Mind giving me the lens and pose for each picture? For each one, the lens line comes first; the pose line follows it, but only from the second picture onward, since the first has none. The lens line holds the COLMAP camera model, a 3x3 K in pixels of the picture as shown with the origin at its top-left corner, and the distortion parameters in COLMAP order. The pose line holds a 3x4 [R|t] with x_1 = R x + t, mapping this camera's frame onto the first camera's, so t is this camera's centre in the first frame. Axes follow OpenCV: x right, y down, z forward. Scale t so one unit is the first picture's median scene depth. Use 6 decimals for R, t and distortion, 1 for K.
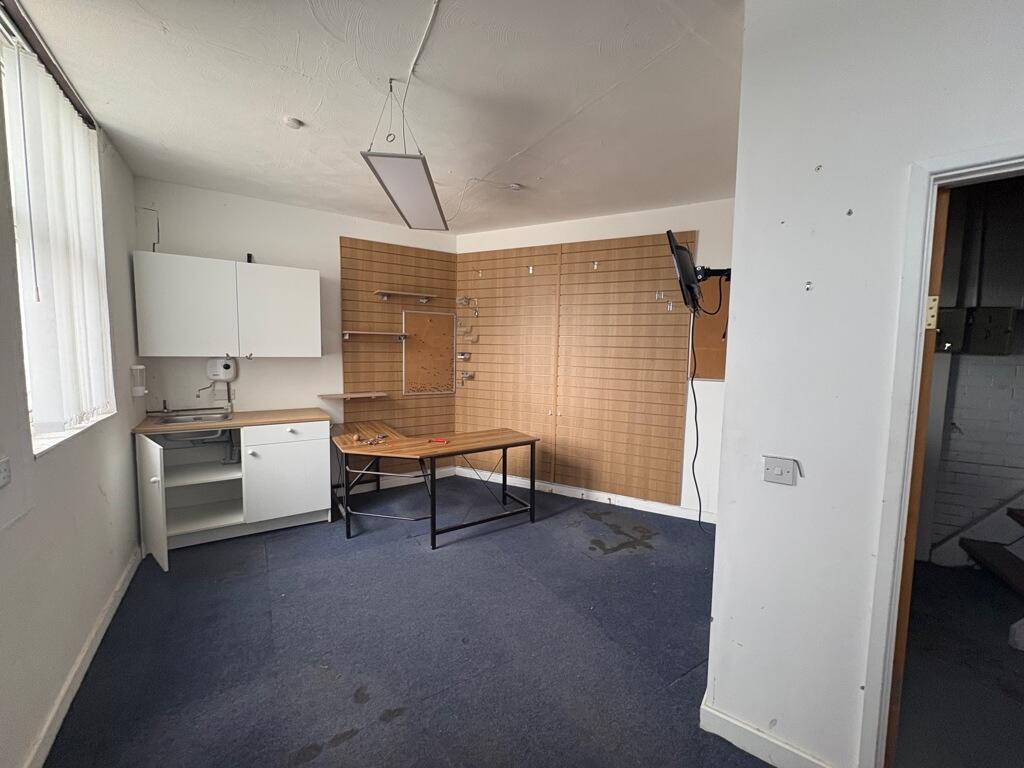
lens RADIAL K [[407.5, 0, 511.8], [0, 407.5, 384.6], [0, 0, 1]] dist [-0.000881, -0.000256]
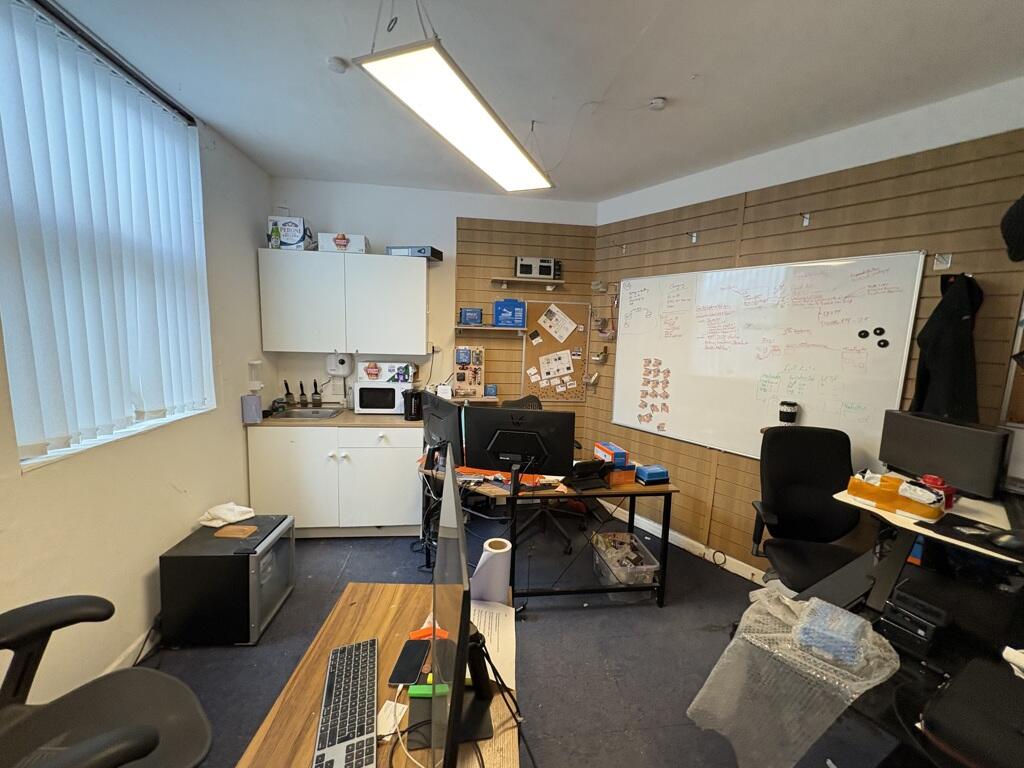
lens RADIAL K [[407.5, 0, 511.8], [0, 407.5, 384.6], [0, 0, 1]] dist [-0.000881, -0.000256]
pose [[0.899029, 0.067709, -0.432624, 0.089947], [-0.055656, 0.997629, 0.040477, -0.046378], [0.434339, -0.012312, 0.900666, 0.255215]]
